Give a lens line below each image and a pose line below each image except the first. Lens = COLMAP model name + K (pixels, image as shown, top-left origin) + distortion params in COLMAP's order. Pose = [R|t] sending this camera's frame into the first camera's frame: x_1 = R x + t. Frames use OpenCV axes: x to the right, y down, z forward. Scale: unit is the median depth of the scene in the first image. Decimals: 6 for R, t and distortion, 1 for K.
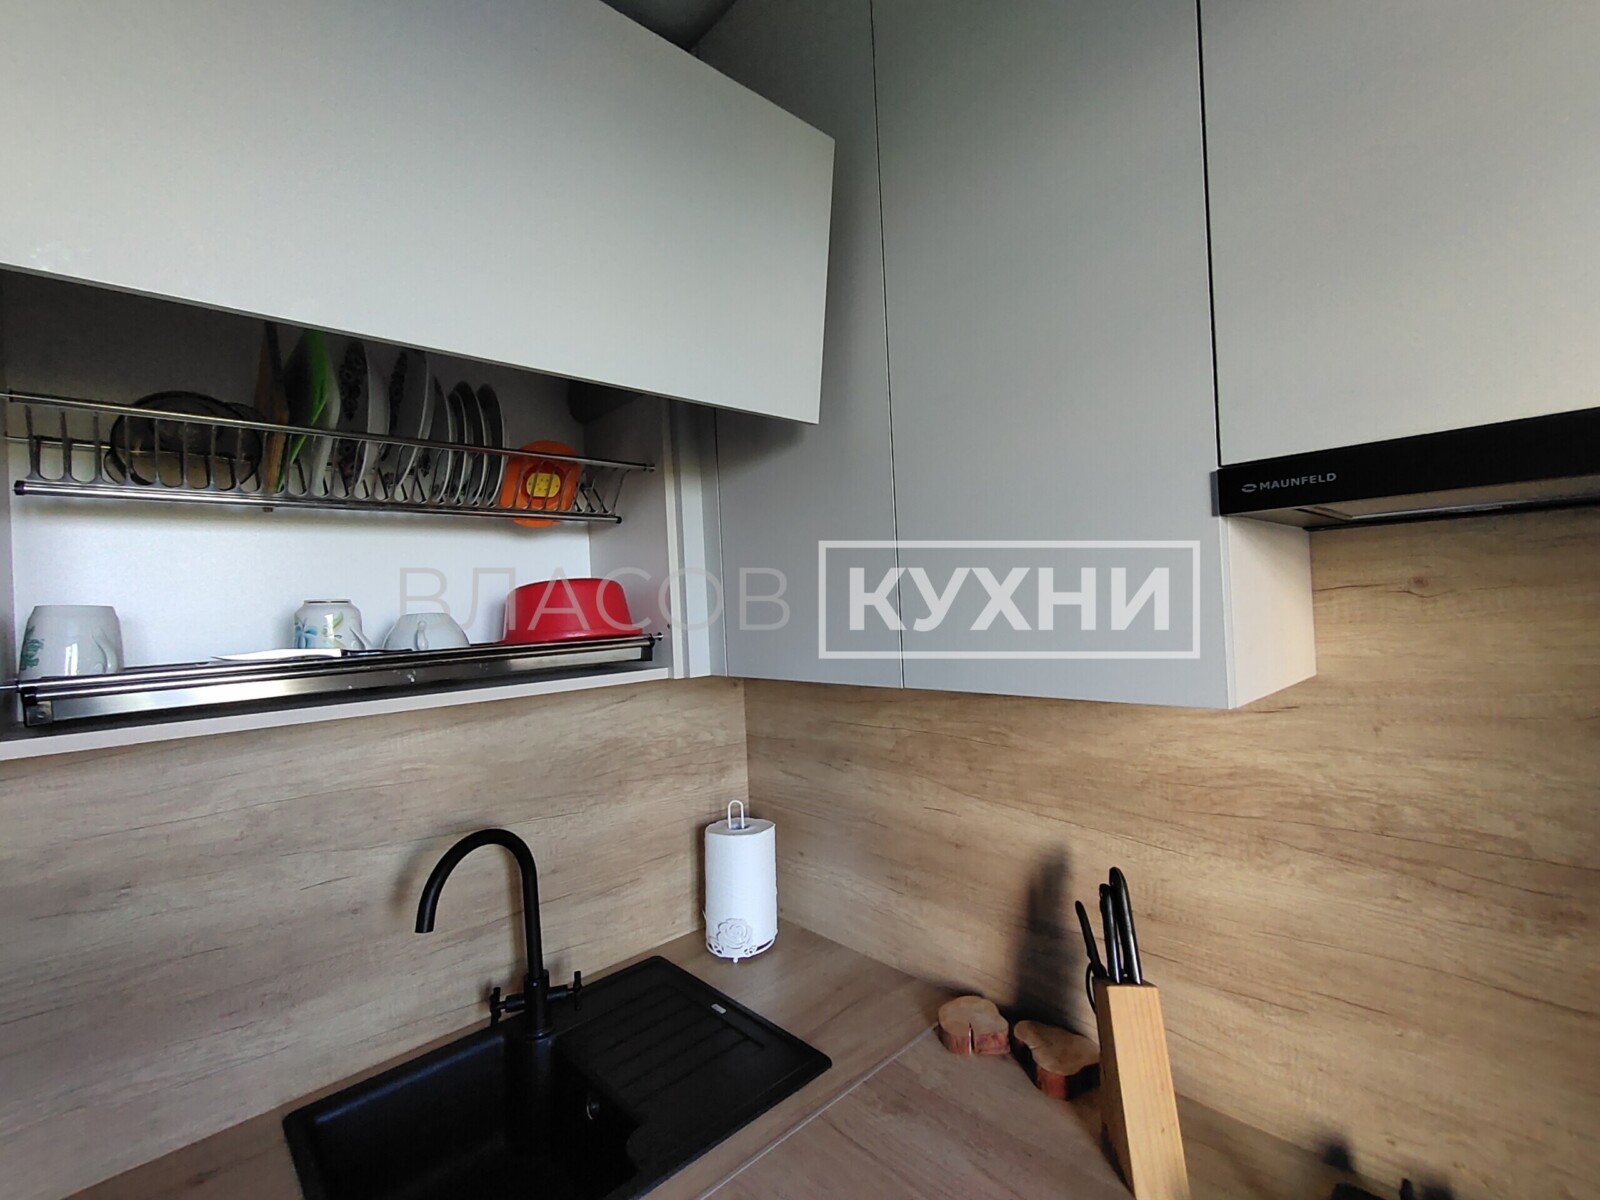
lens RADIAL K [[714.6, 0, 803.8], [0, 714.6, 598.7], [0, 0, 1]] dist [0.014352, -0.002864]
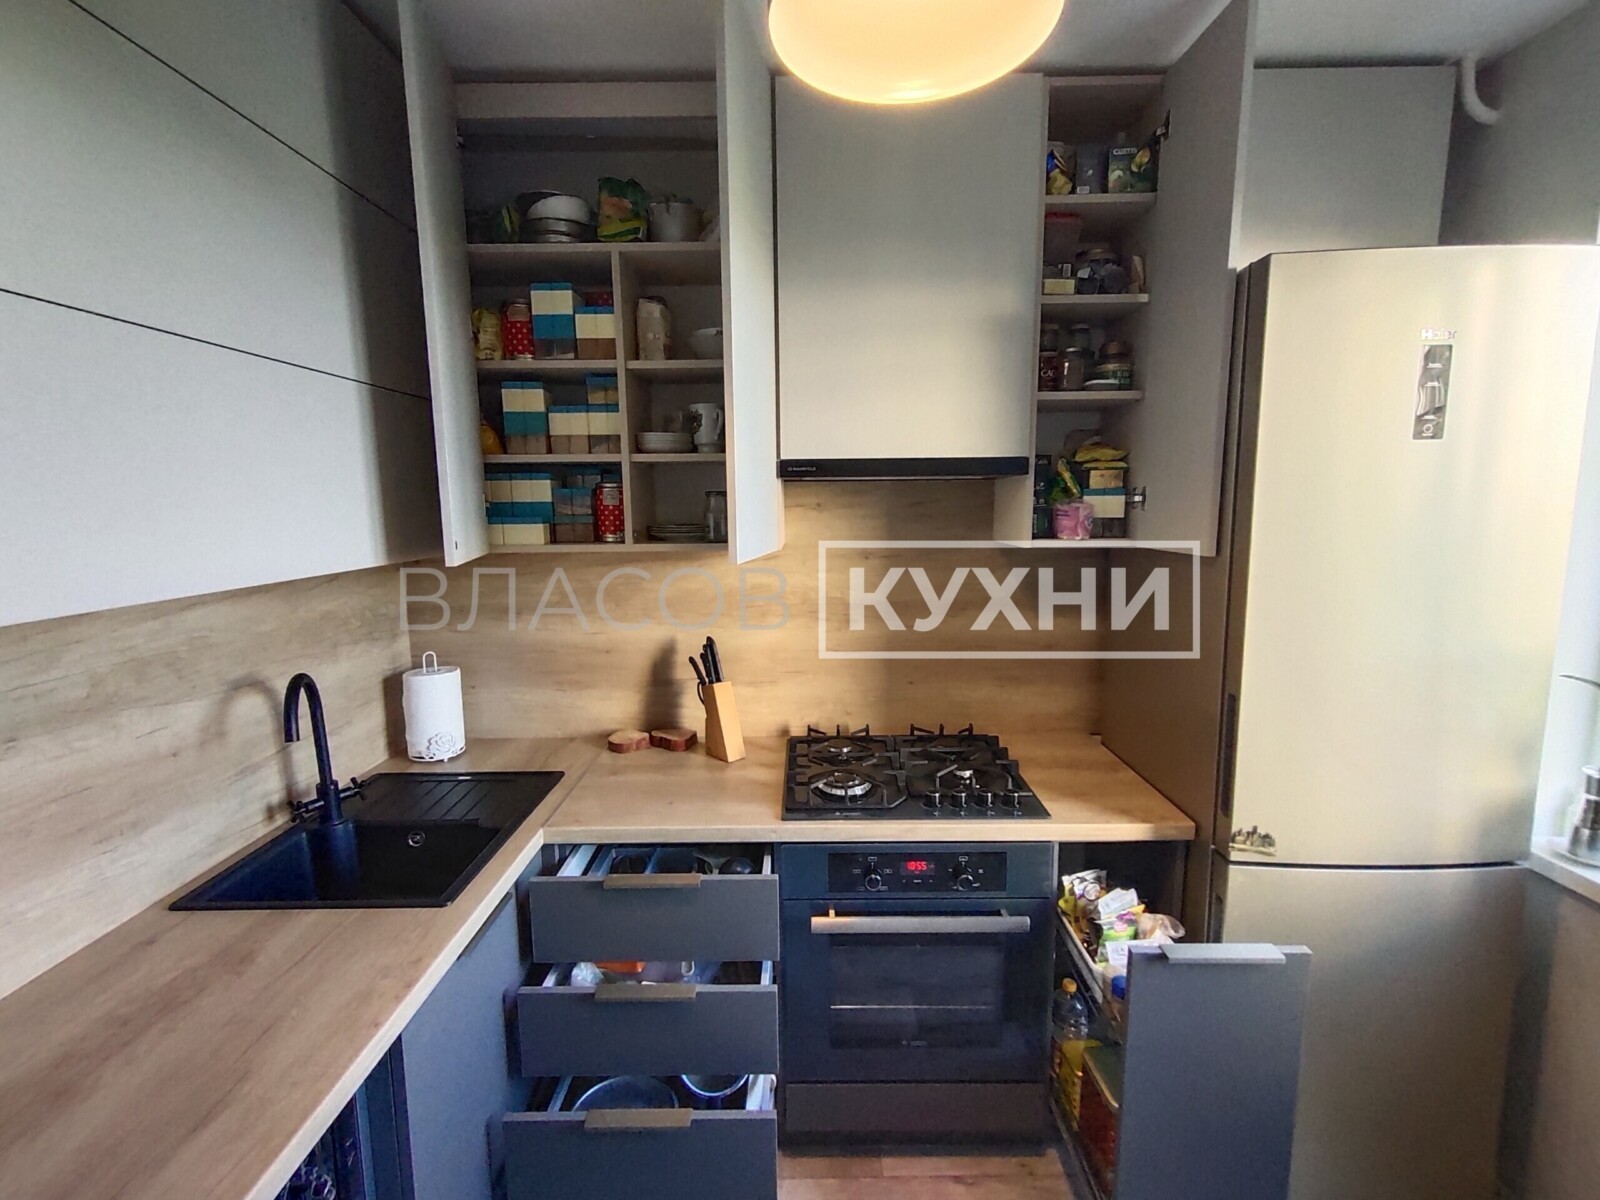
lens RADIAL K [[714.6, 0, 806.0], [0, 714.6, 597.9], [0, 0, 1]] dist [0.014352, -0.002864]
pose [[0.688702, -0.062149, 0.722376, -0.712755], [-0.029202, 0.993133, 0.113284, 0.012938], [-0.724456, -0.099114, 0.682158, -0.510175]]
